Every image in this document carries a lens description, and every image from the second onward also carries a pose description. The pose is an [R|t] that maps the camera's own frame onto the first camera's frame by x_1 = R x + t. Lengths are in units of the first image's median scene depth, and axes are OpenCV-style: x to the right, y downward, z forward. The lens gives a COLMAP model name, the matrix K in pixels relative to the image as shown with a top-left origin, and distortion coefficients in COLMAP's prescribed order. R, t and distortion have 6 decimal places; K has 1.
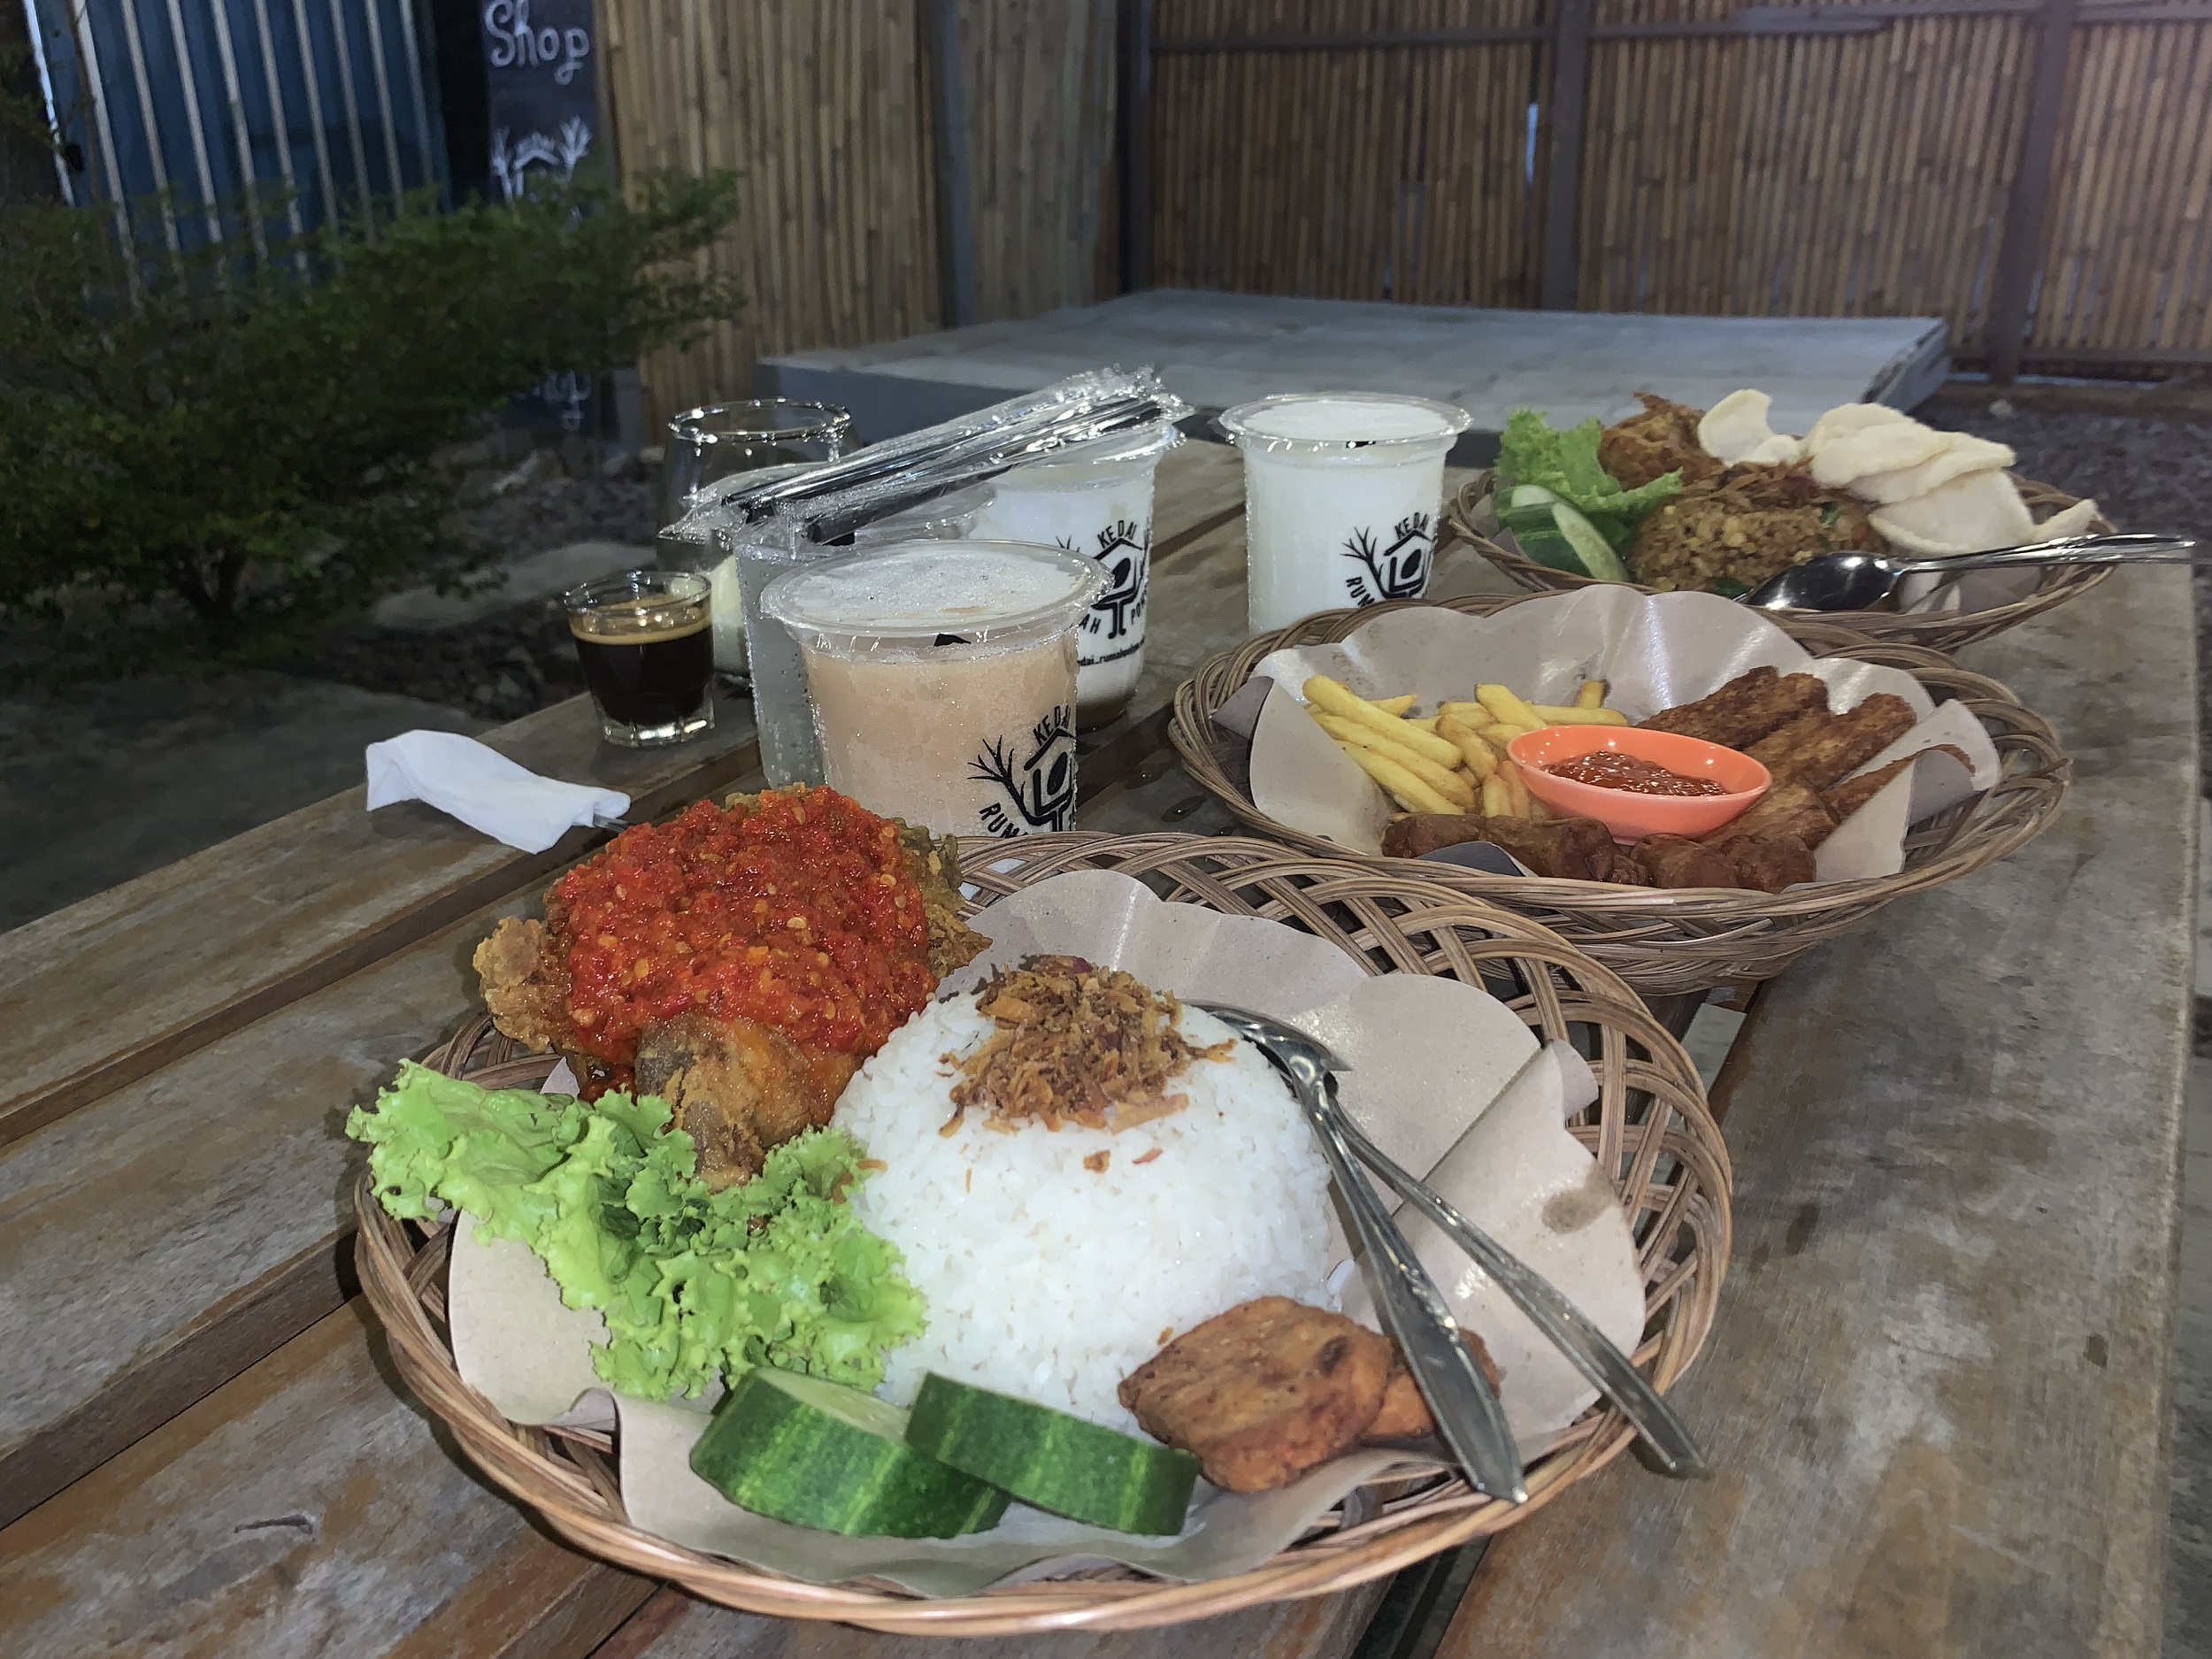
lens RADIAL K [[1681.7, 0, 1094.4], [0, 1681.7, 797.5], [0, 0, 1]] dist [0.030539, -0.040730]
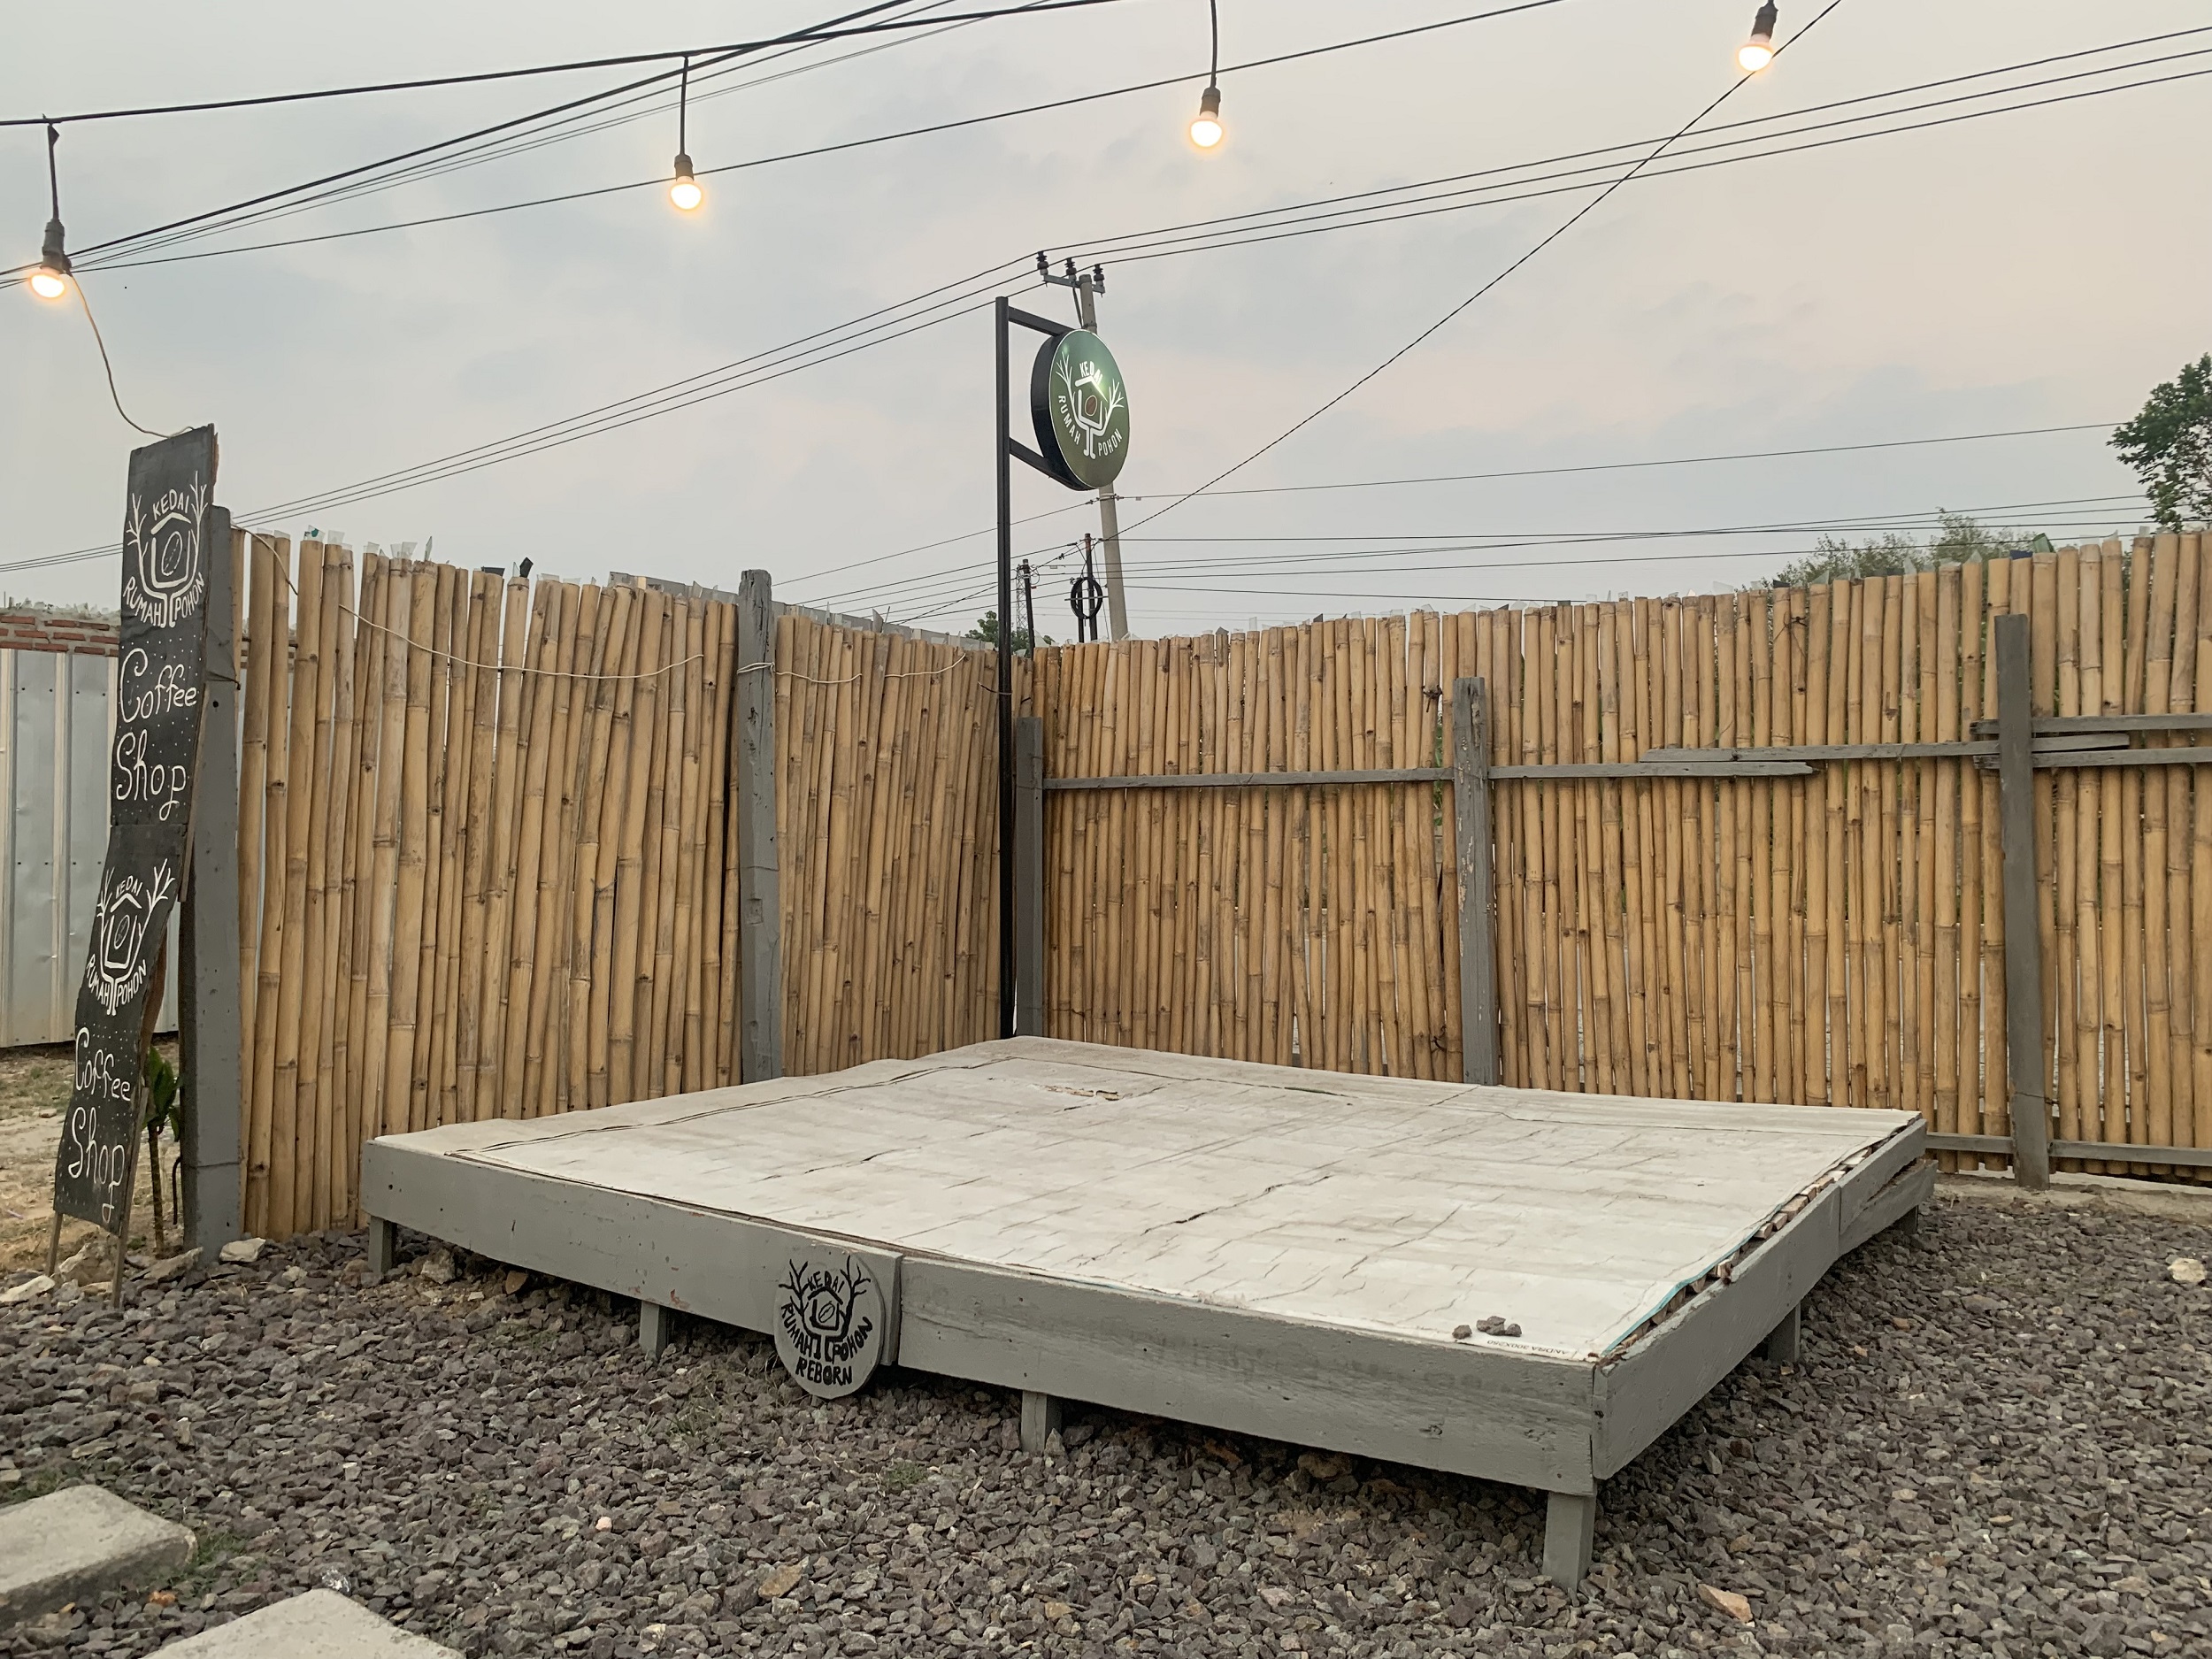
lens RADIAL K [[1681.7, 0, 1098.3], [0, 1681.7, 809.4], [0, 0, 1]] dist [0.030539, -0.040730]
pose [[0.995892, 0.008389, -0.090158, 0.180371], [-0.042751, 0.921298, -0.386499, -0.086519], [0.079820, 0.388766, 0.917873, 0.180452]]
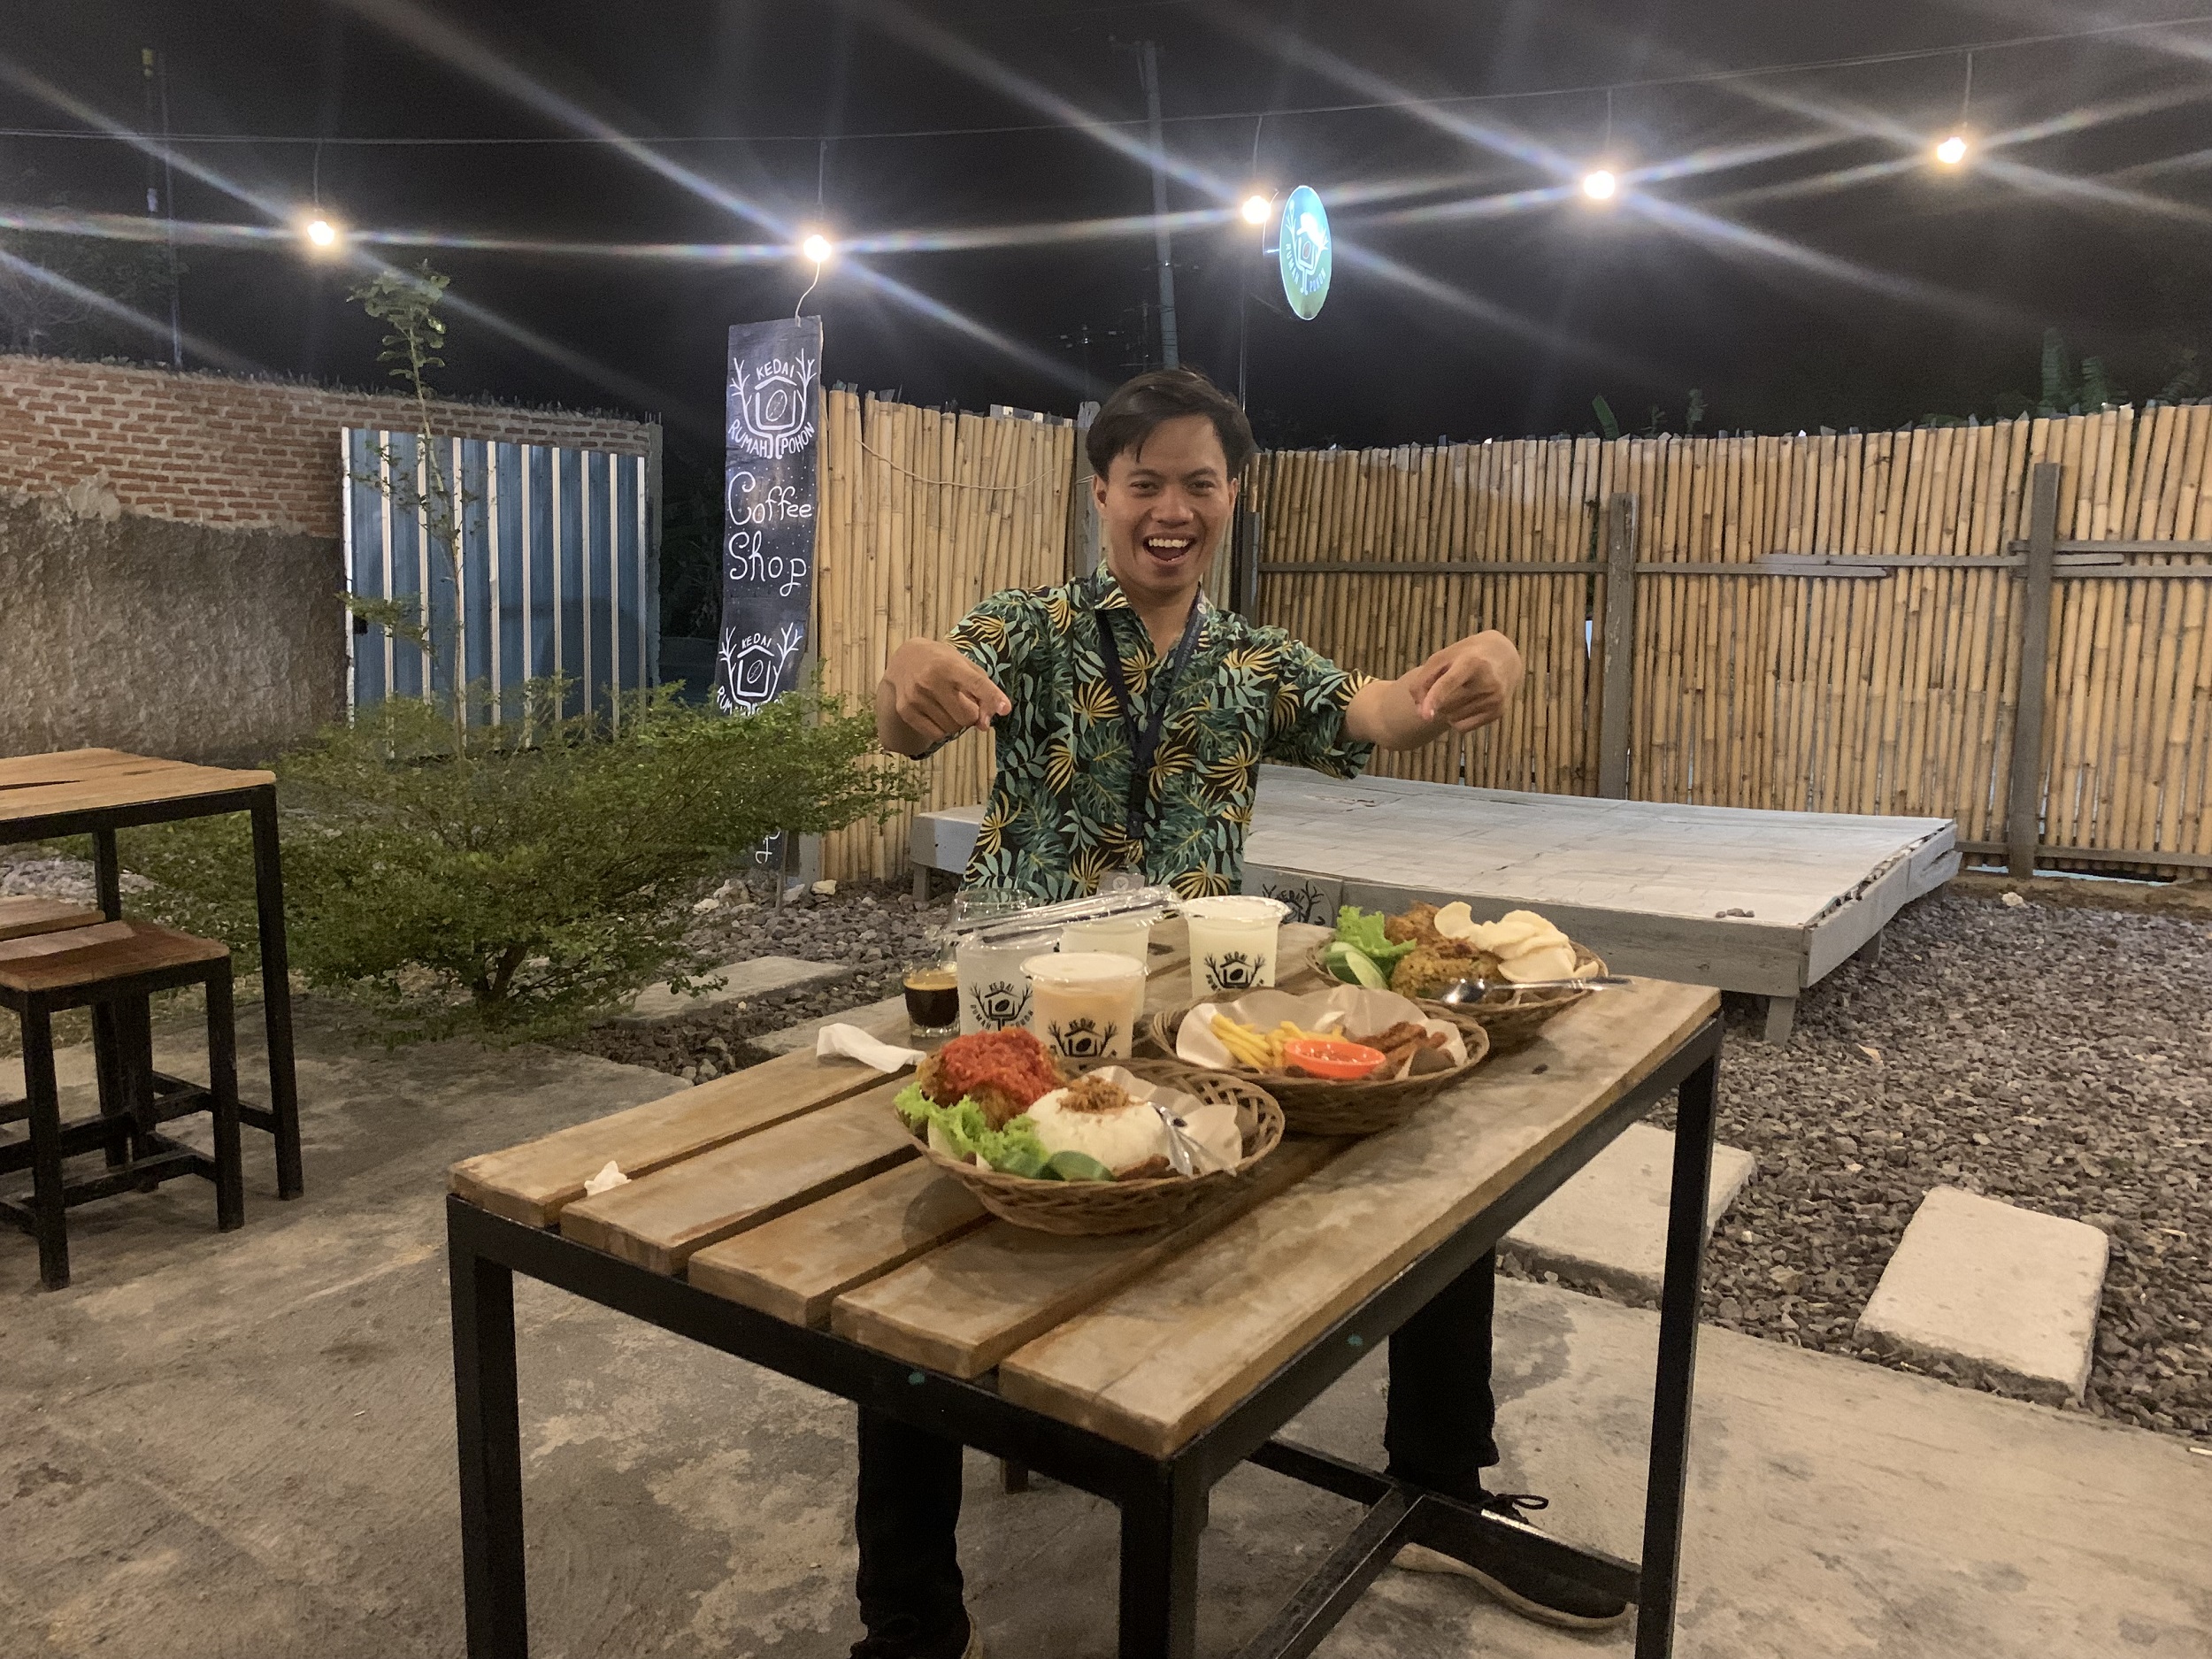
lens RADIAL K [[1681.7, 0, 1093.8], [0, 1681.7, 802.0], [0, 0, 1]] dist [0.030539, -0.040730]
pose [[0.996587, 0.039478, -0.072501, 0.010354], [-0.056552, 0.966284, -0.251190, 0.021539], [0.060140, 0.254433, 0.965219, -0.123275]]
